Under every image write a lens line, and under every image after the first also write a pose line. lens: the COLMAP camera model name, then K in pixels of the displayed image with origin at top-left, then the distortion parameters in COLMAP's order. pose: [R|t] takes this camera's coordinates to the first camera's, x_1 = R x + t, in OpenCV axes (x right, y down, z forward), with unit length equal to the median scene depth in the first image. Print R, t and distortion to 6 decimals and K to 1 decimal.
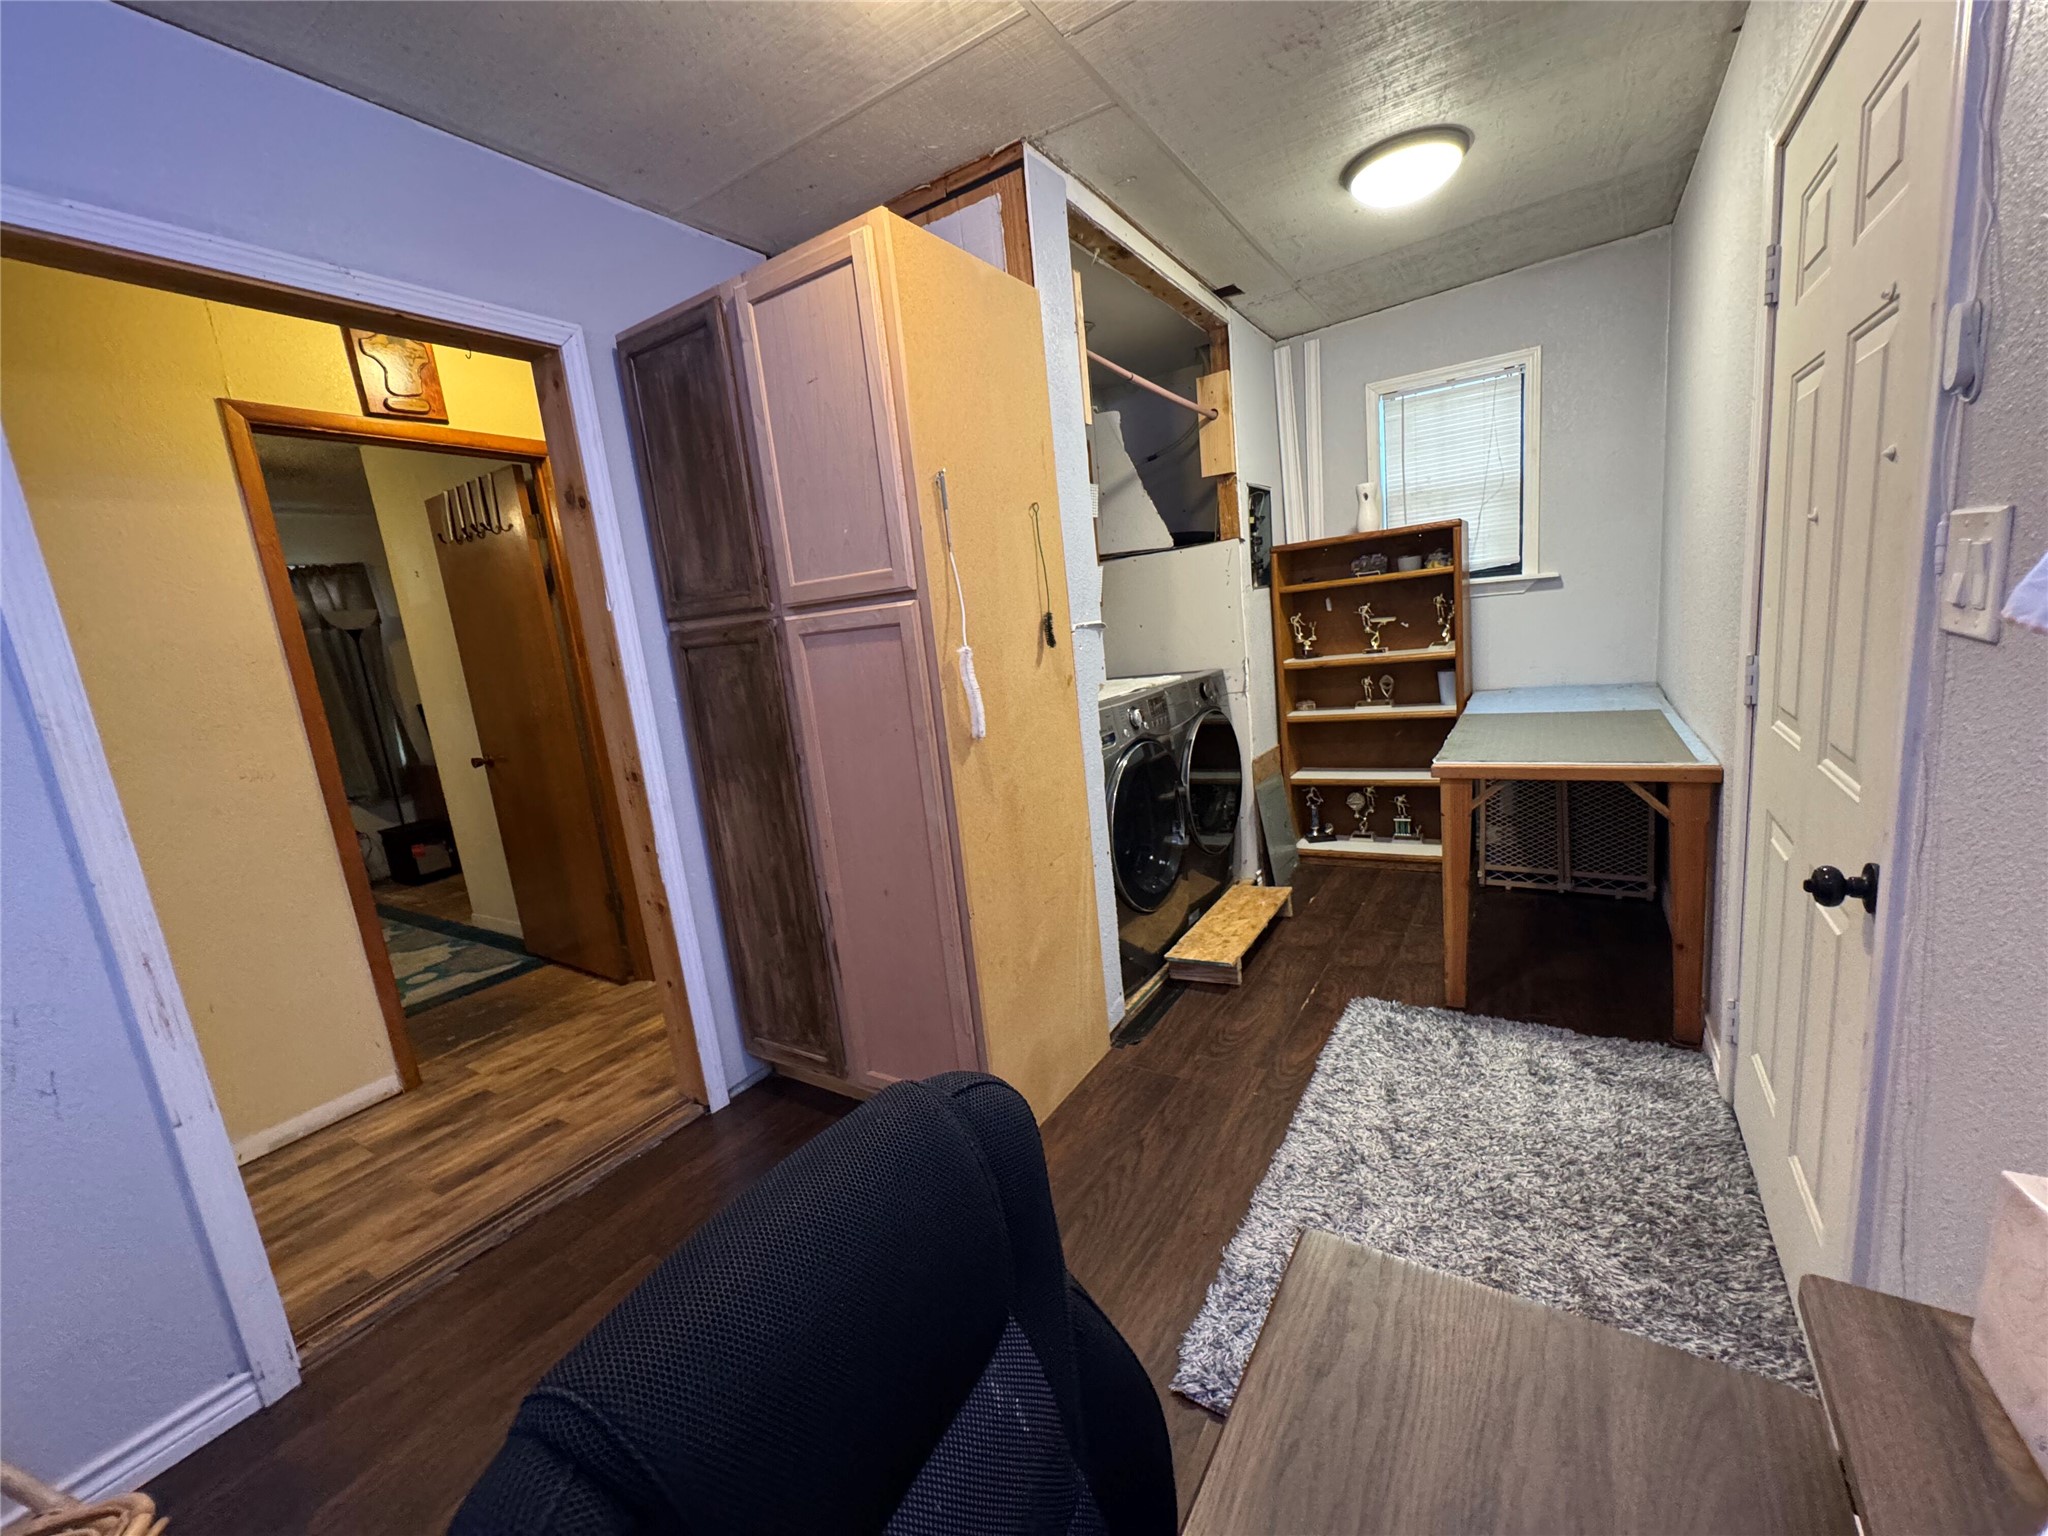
lens RADIAL K [[817.1, 0, 1021.7], [0, 817.1, 768.0], [0, 0, 1]] dist [-0.004313, 0.000784]
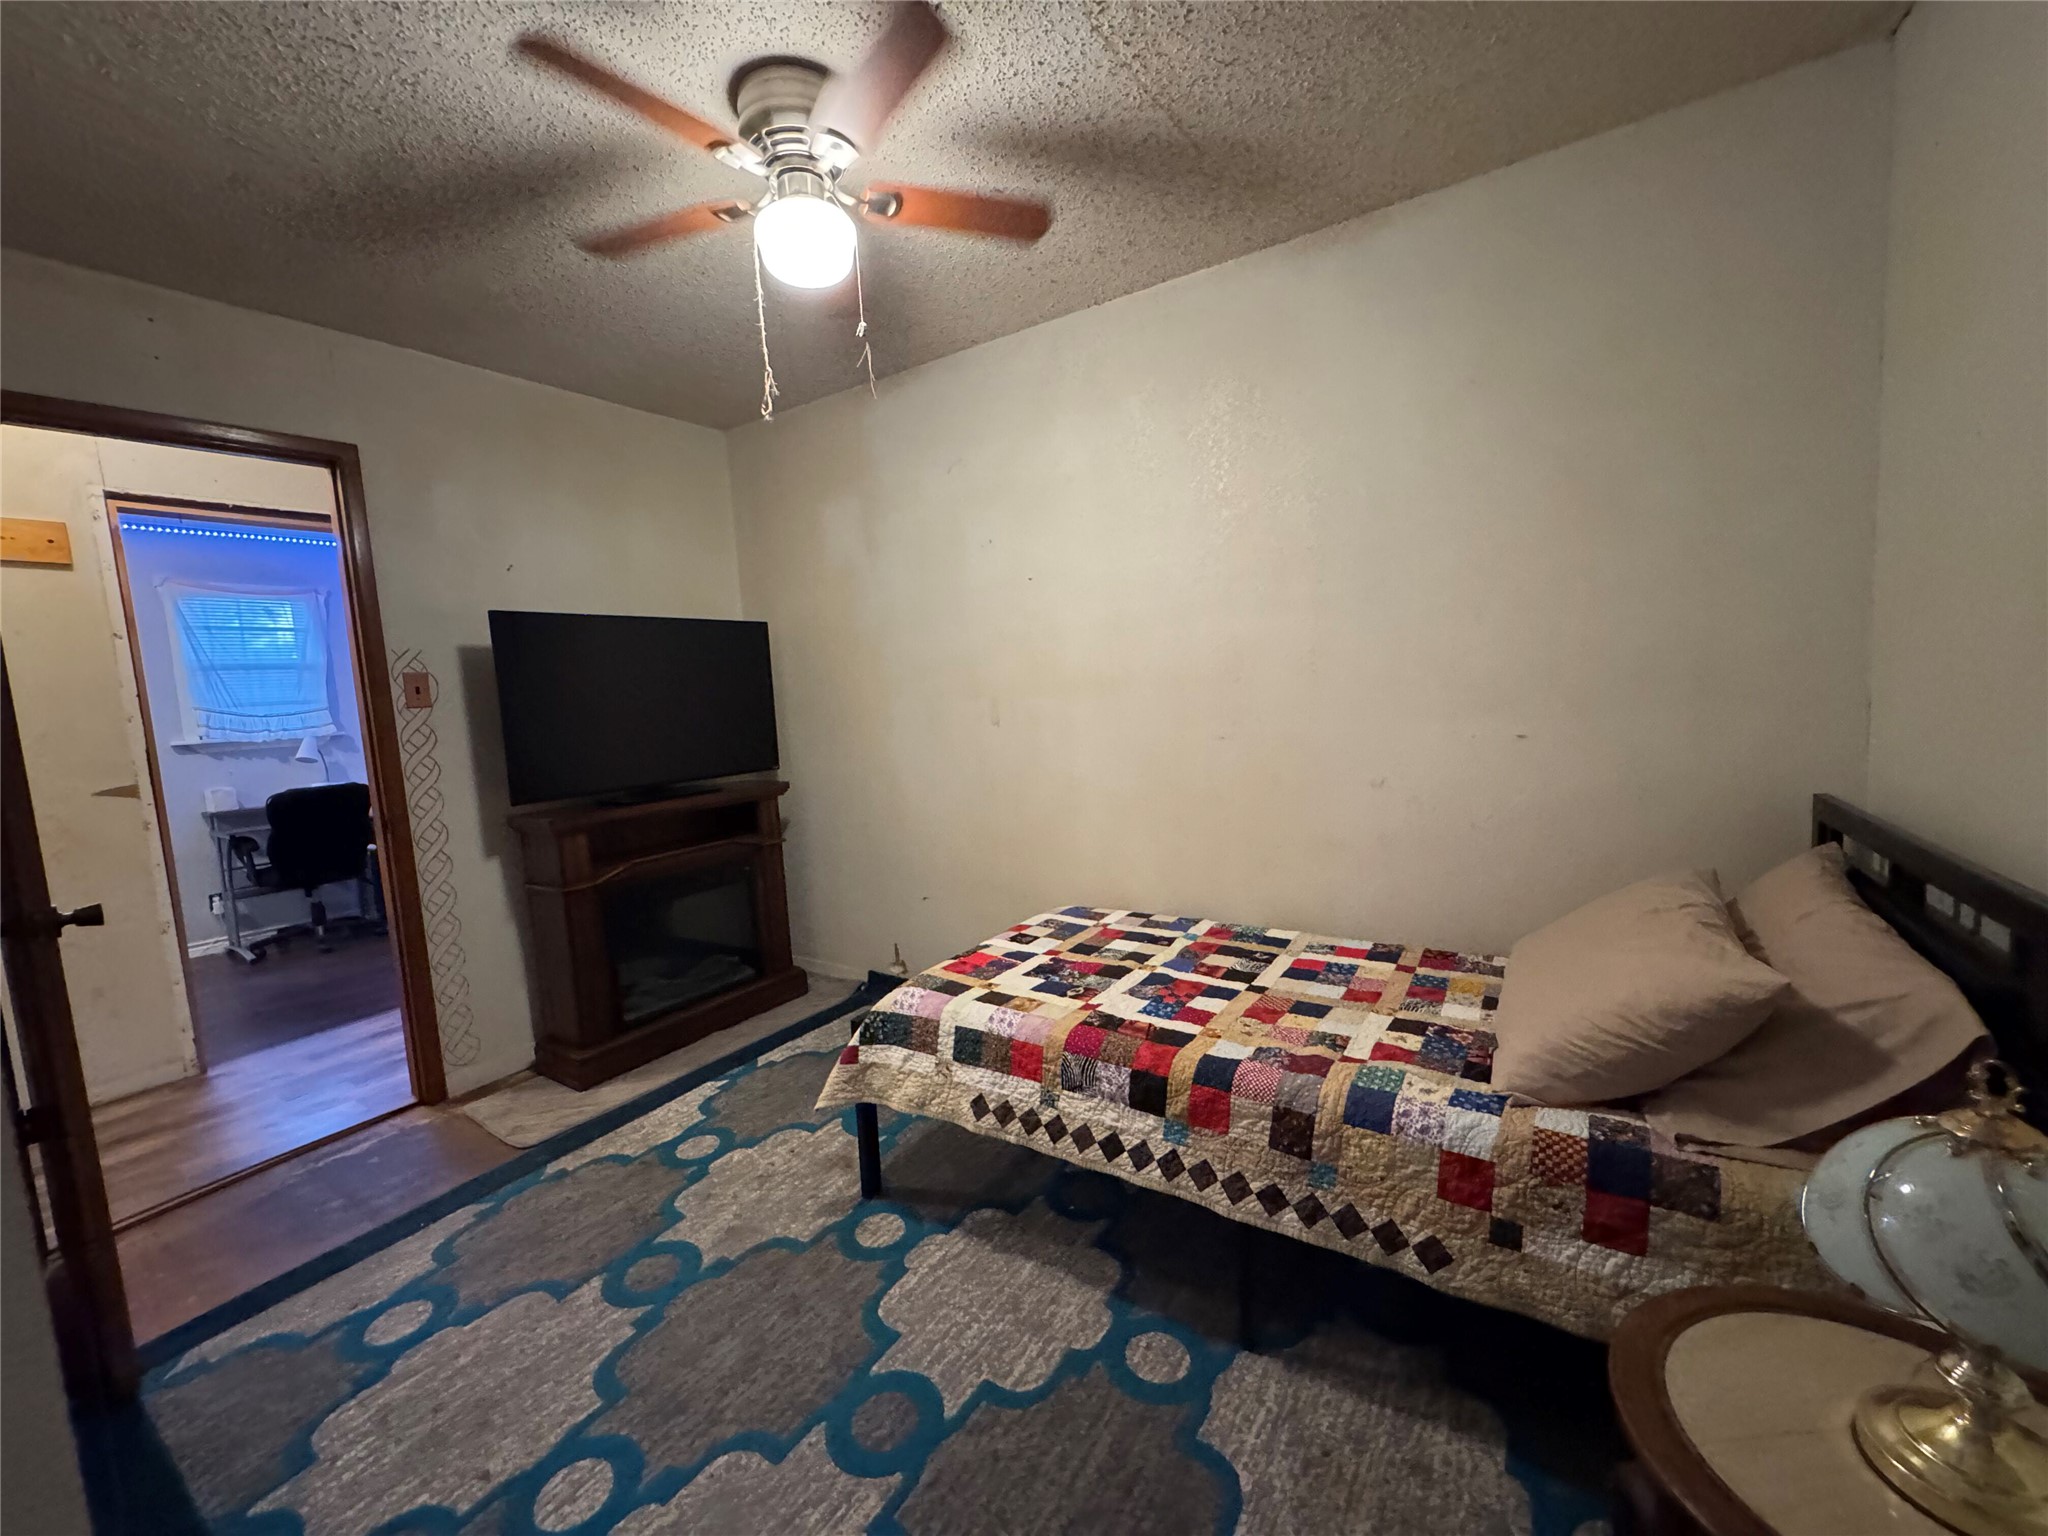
lens RADIAL K [[817.1, 0, 1021.7], [0, 817.1, 768.0], [0, 0, 1]] dist [-0.004313, 0.000784]
pose [[-0.986084, 0.161720, 0.038542, -1.025686], [0.166066, 0.947273, 0.274038, -0.104642], [0.007808, 0.276624, -0.960946, 1.206767]]
